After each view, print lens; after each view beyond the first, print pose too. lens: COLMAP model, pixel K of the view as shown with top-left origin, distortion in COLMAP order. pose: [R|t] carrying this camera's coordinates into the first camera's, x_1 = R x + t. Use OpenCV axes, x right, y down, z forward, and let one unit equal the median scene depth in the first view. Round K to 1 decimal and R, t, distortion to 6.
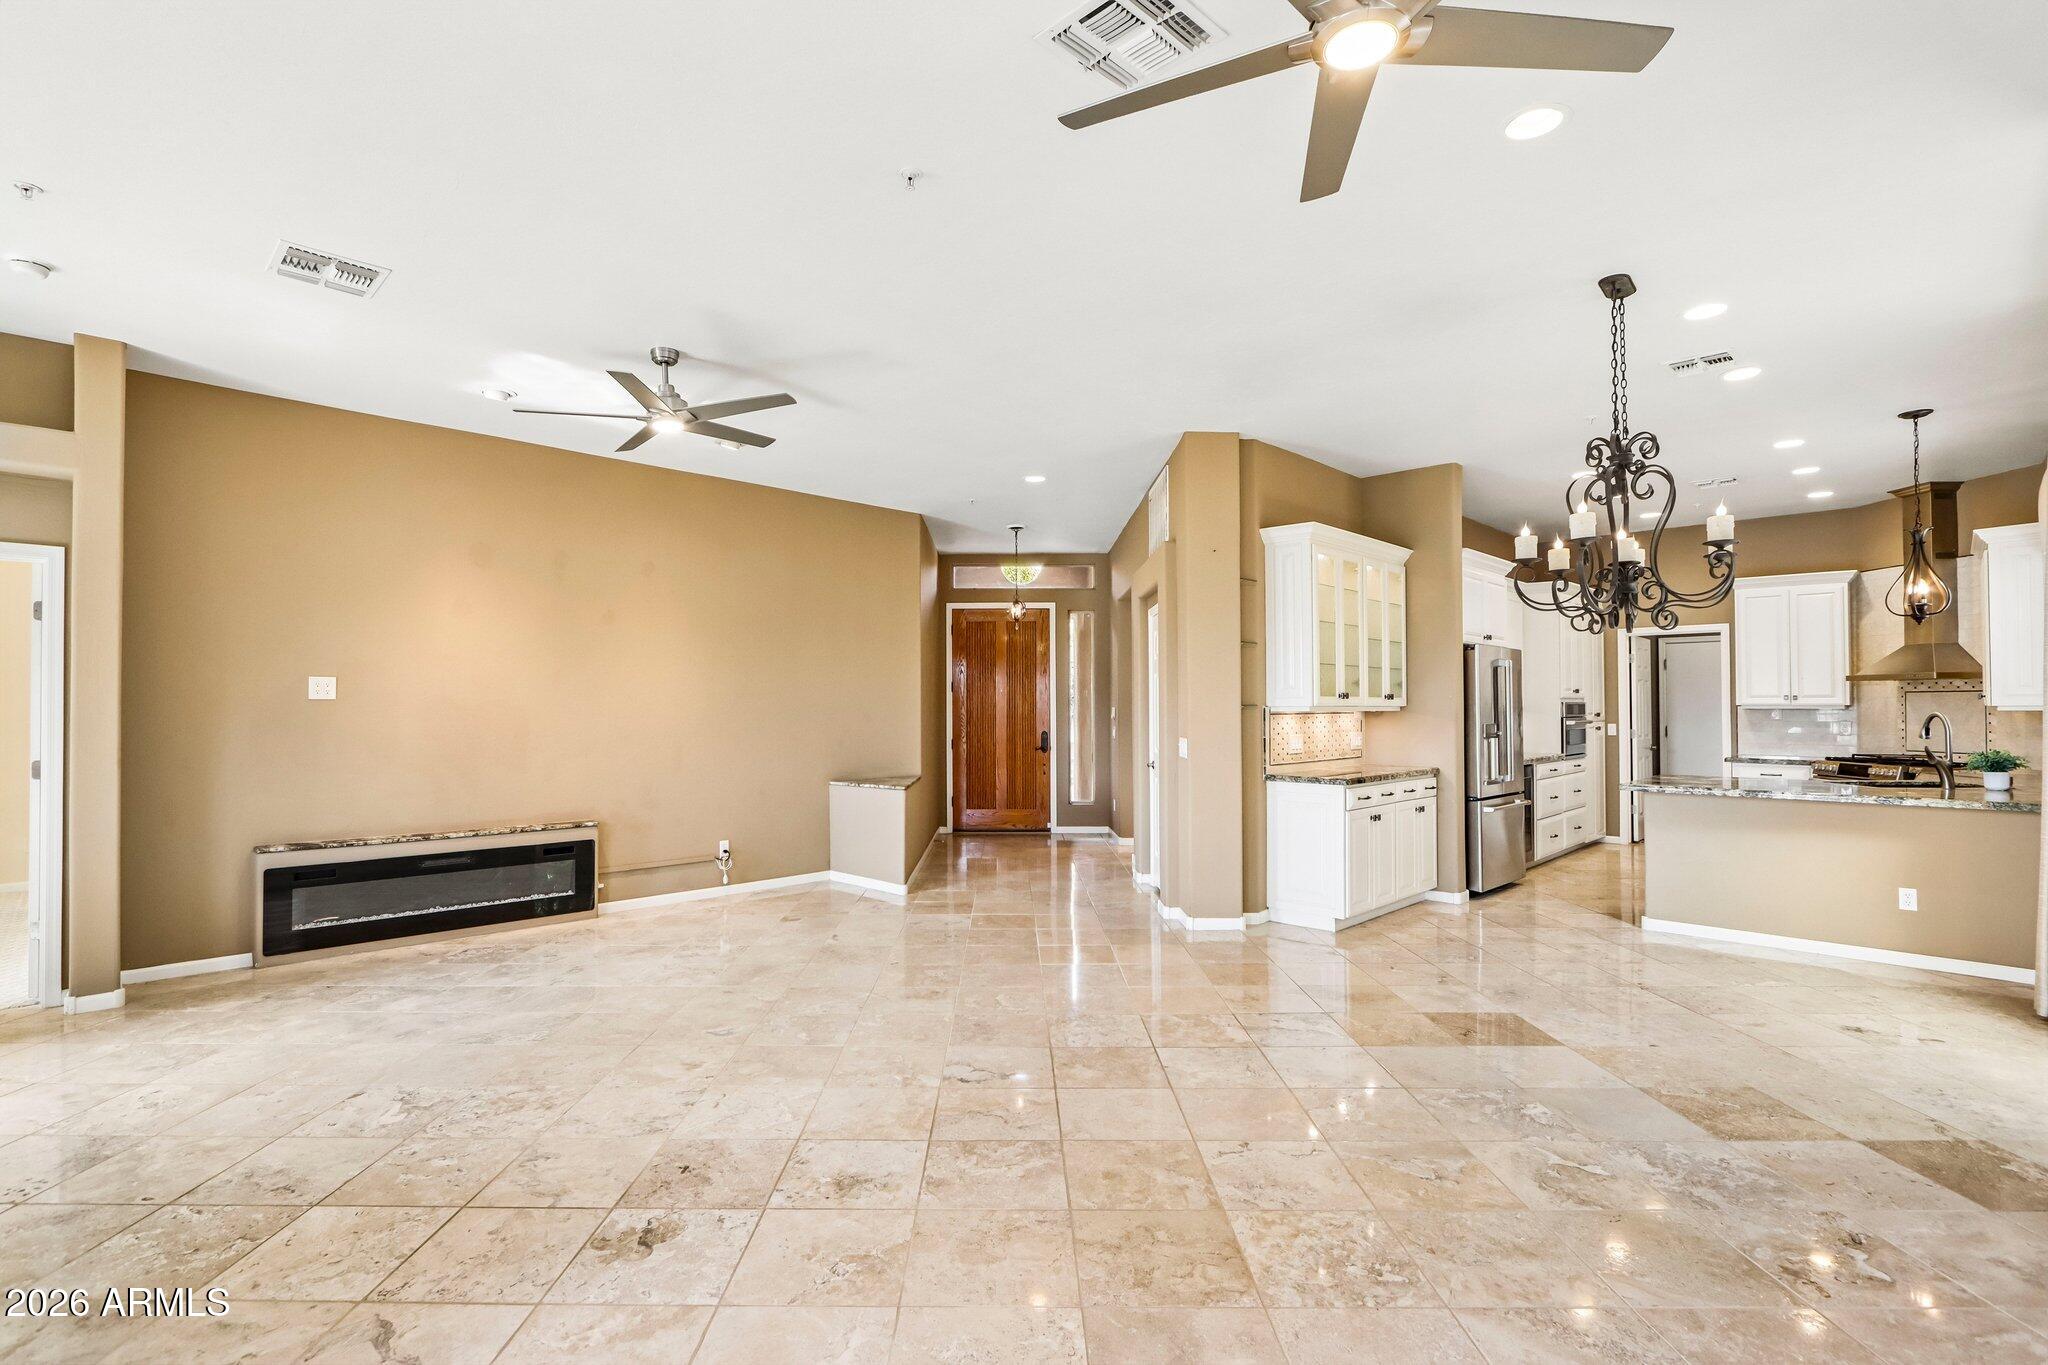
lens RADIAL K [[951.2, 0, 981.7], [0, 951.2, 693.8], [0, 0, 1]] dist [-0.010561, 0.000301]
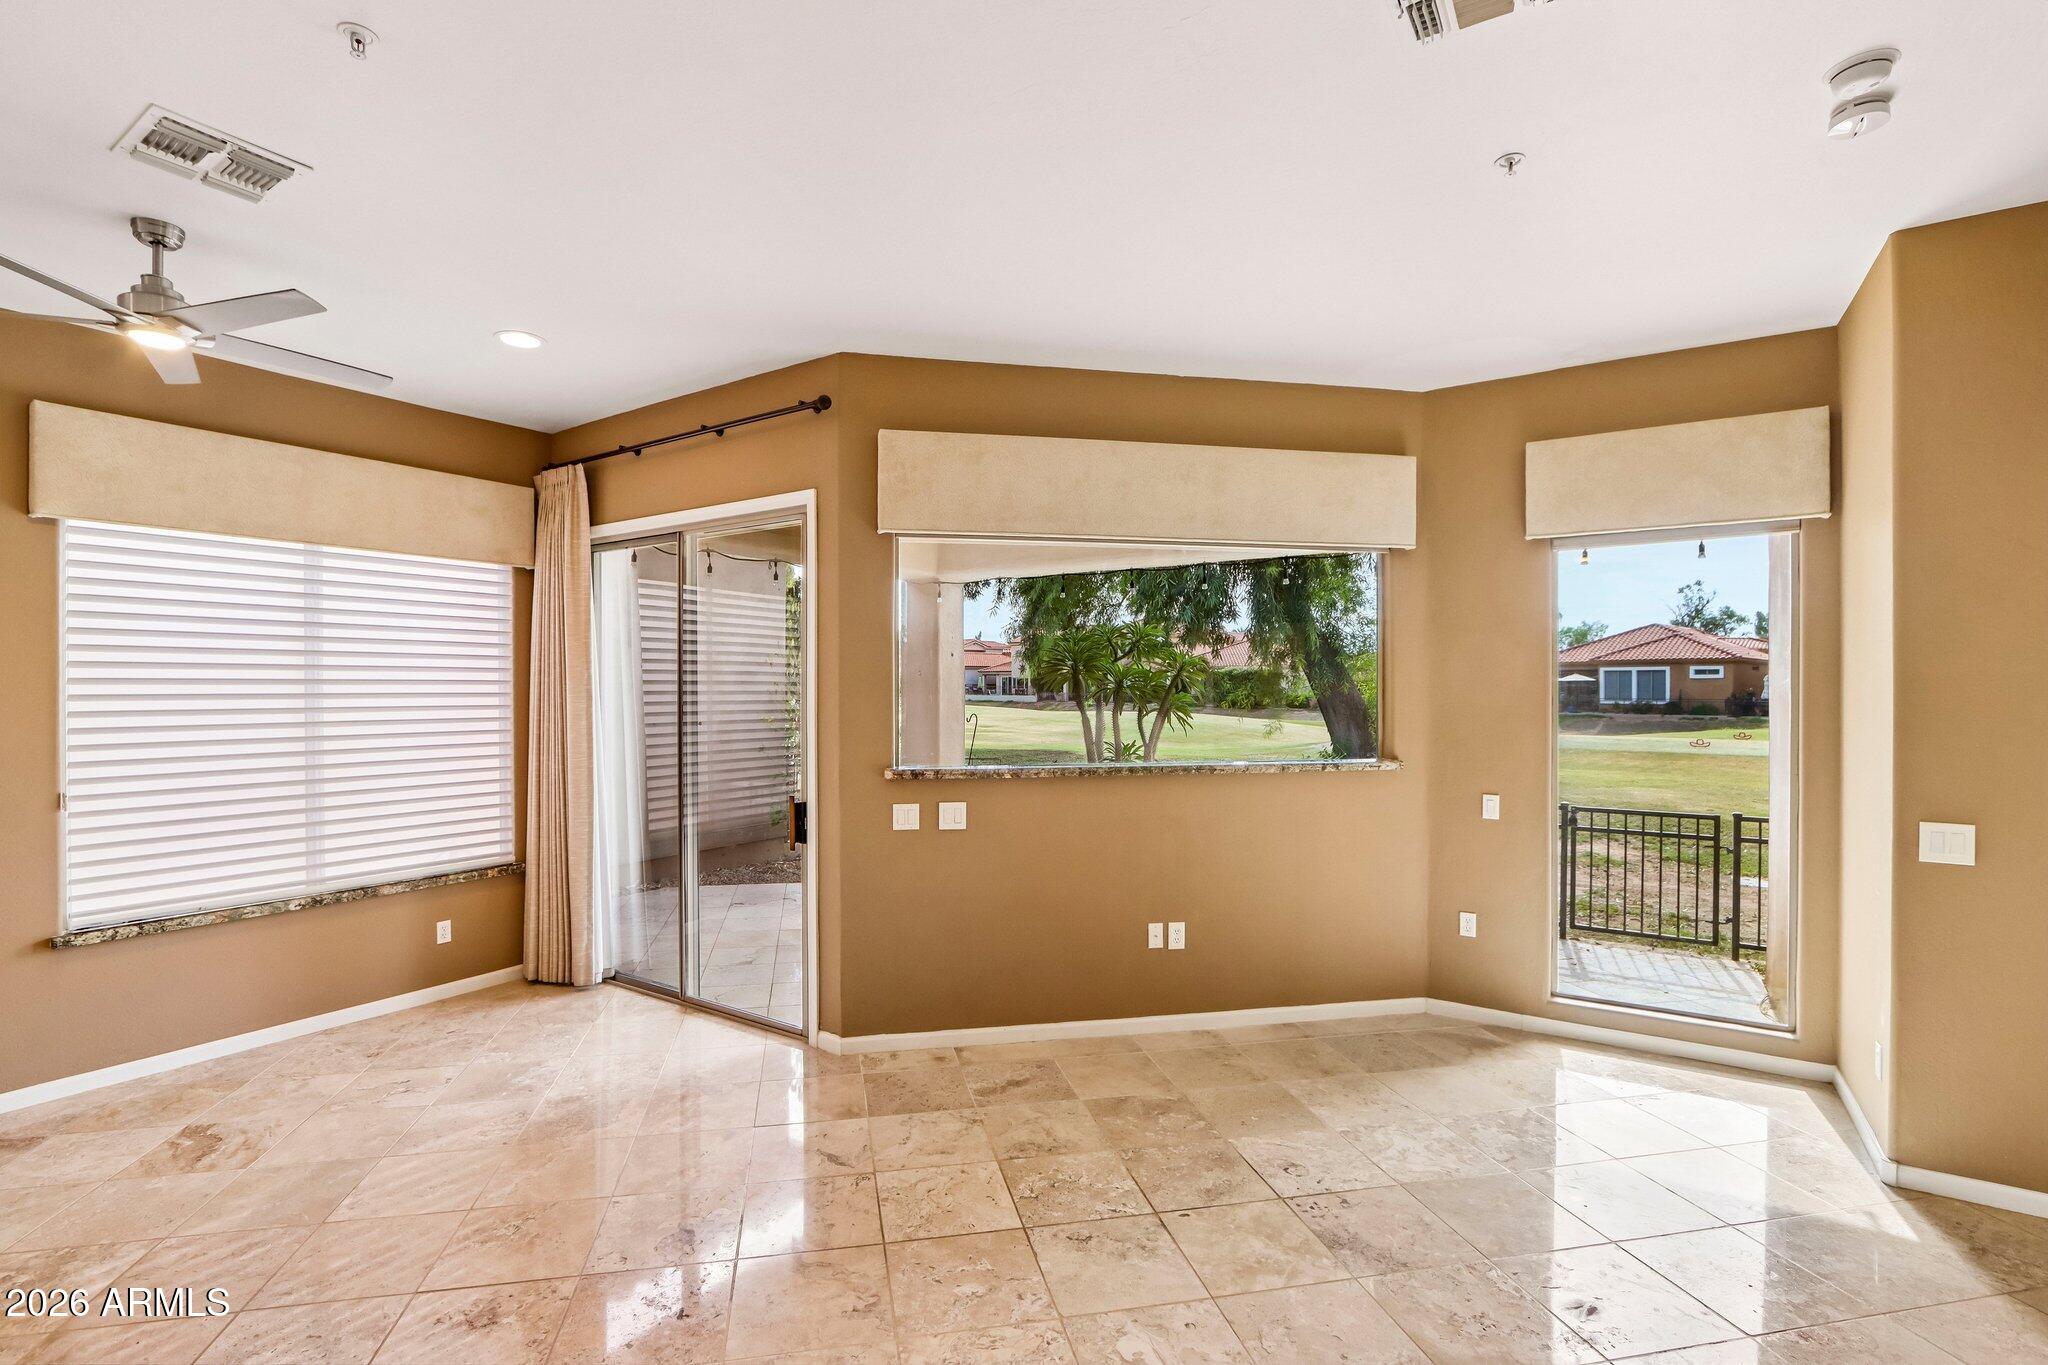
lens RADIAL K [[951.2, 0, 981.7], [0, 951.2, 693.8], [0, 0, 1]] dist [-0.010561, 0.000301]
pose [[-0.978826, 0.006734, -0.204581, -0.151434], [0.008508, 0.999933, -0.007792, -0.020898], [0.204515, -0.009368, -0.978819, 0.705811]]
